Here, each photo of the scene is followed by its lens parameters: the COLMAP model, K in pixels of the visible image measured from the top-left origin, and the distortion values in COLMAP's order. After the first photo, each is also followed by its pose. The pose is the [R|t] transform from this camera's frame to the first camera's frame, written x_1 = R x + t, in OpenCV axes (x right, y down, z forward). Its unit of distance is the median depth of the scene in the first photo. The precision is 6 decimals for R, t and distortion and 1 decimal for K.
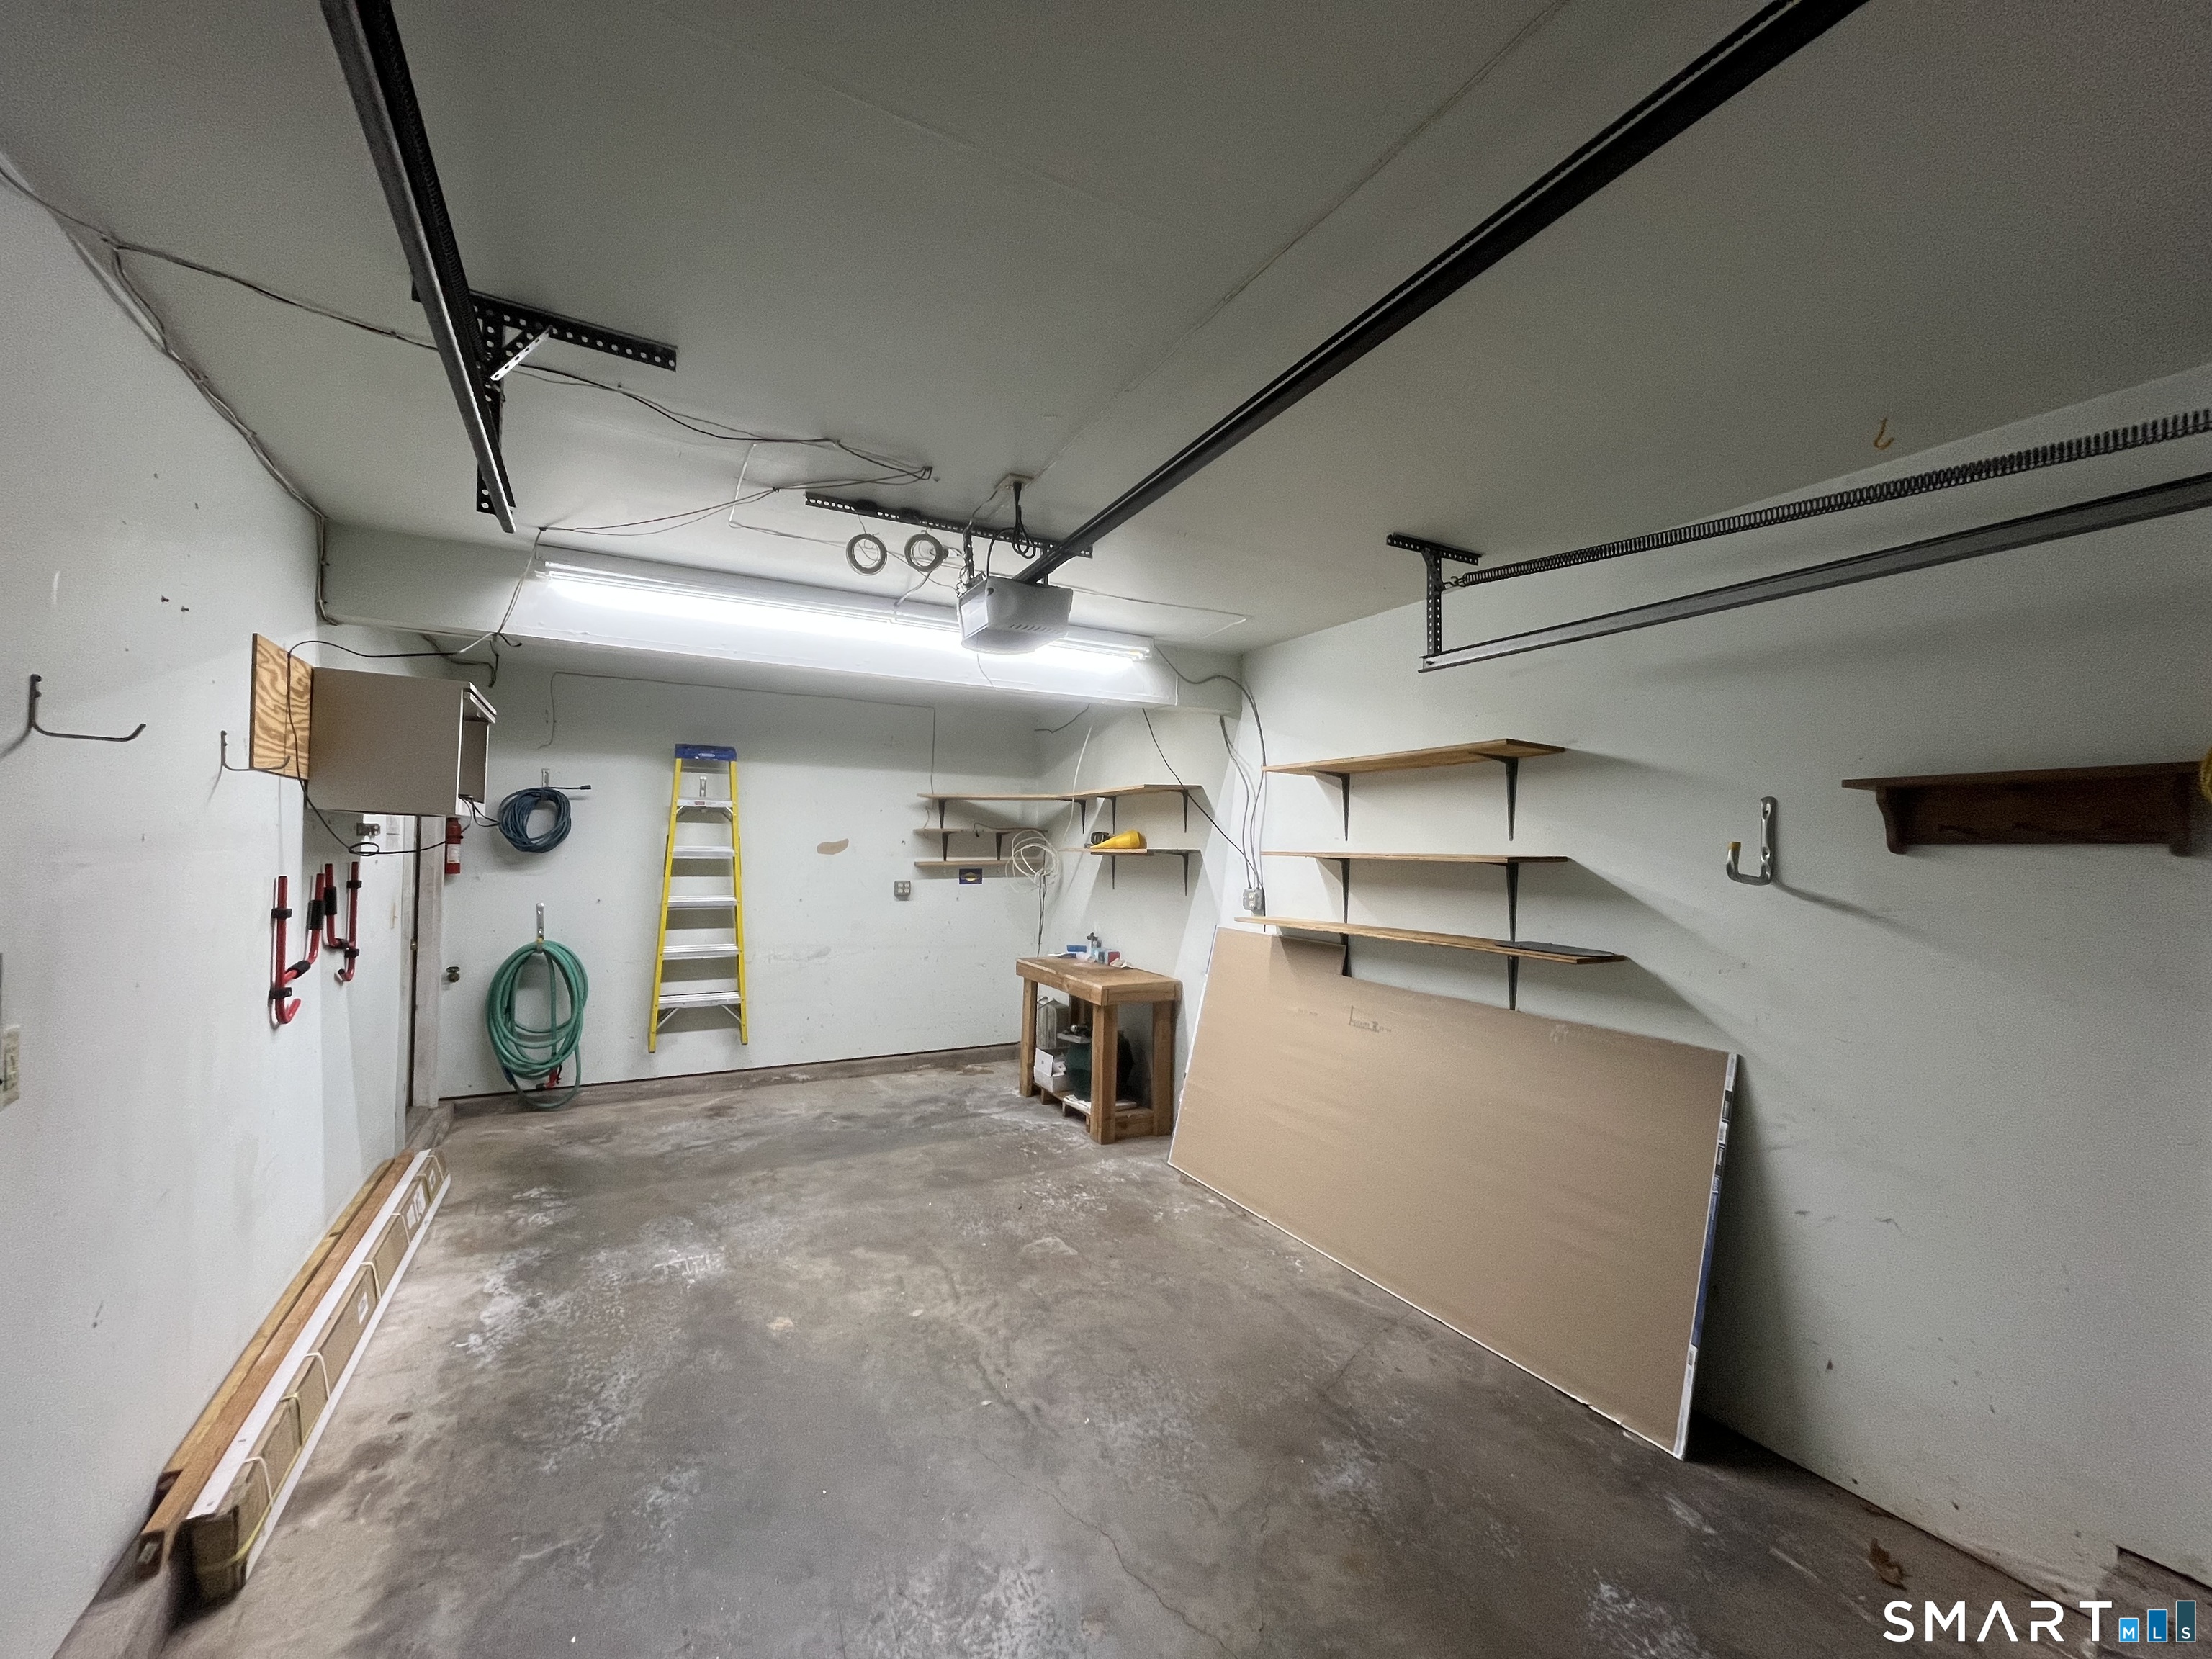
lens RADIAL K [[893.9, 0, 1107.1], [0, 893.9, 831.7], [0, 0, 1]] dist [-0.000598, -0.001398]
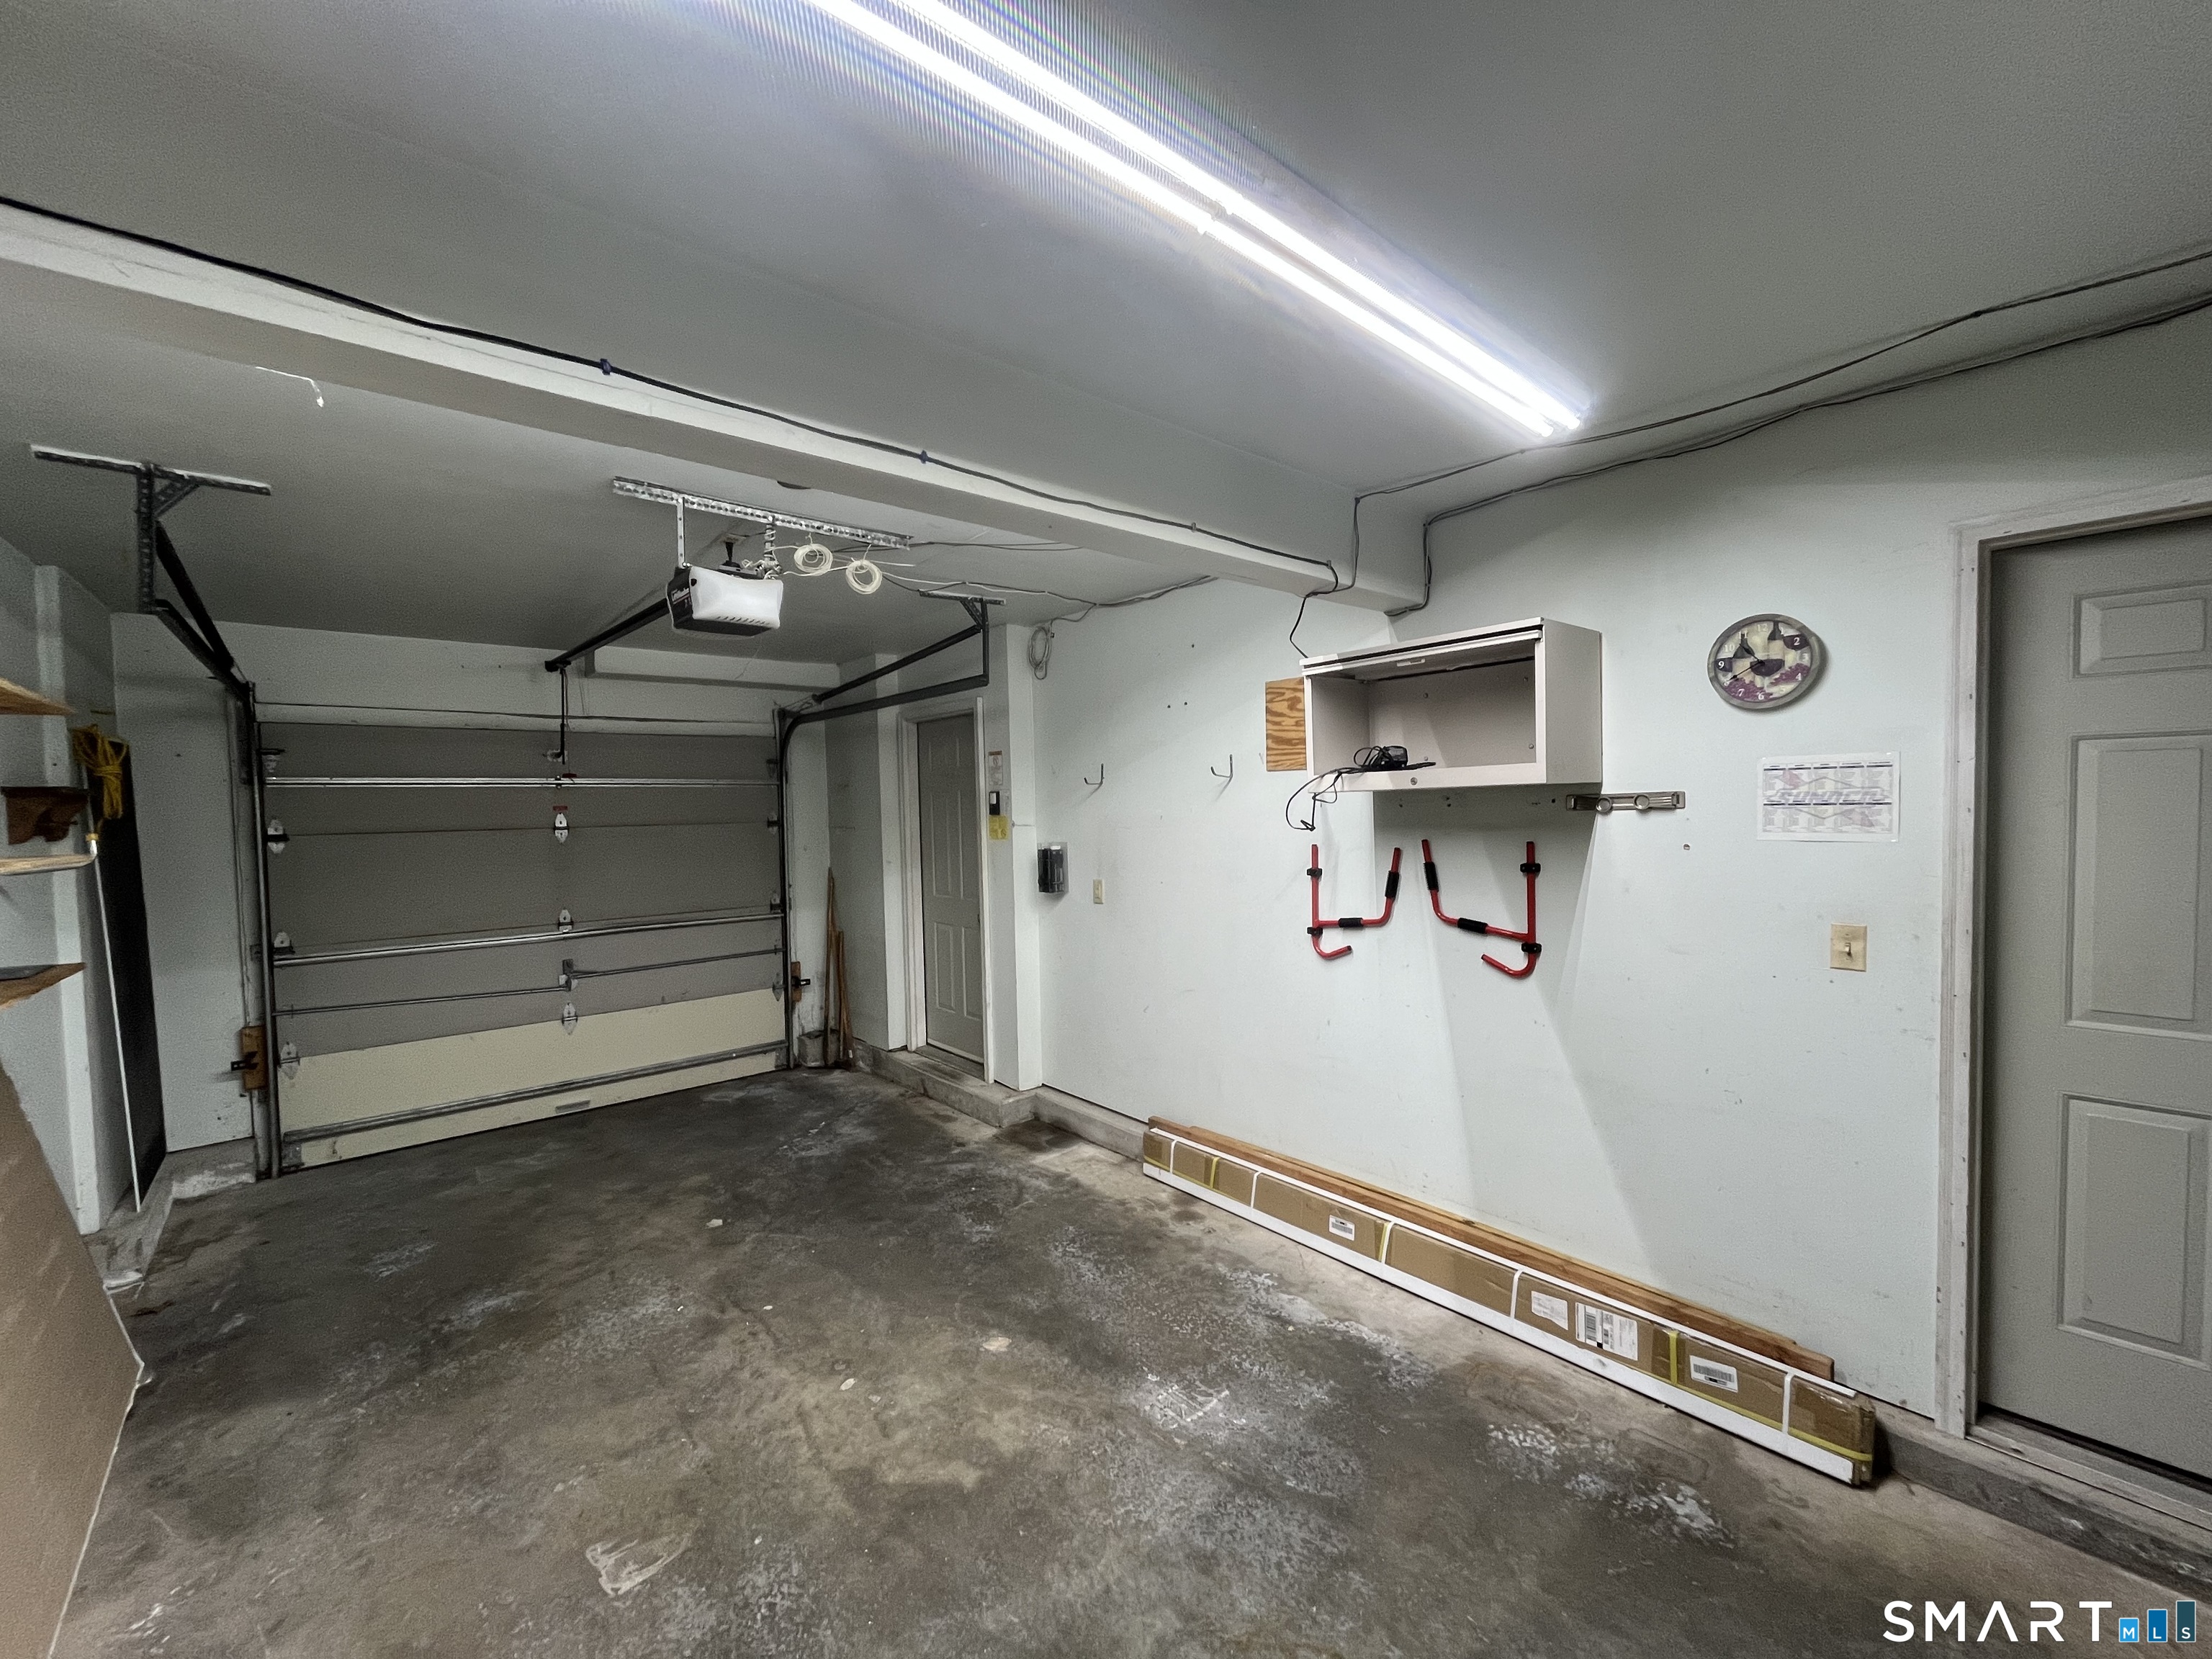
lens RADIAL K [[893.9, 0, 1102.6], [0, 893.9, 834.0], [0, 0, 1]] dist [-0.000598, -0.001398]
pose [[-0.980855, 0.015511, -0.194122, -0.290794], [0.013421, 0.999837, 0.012074, 0.011677], [0.194278, 0.009237, -0.980903, 1.861683]]
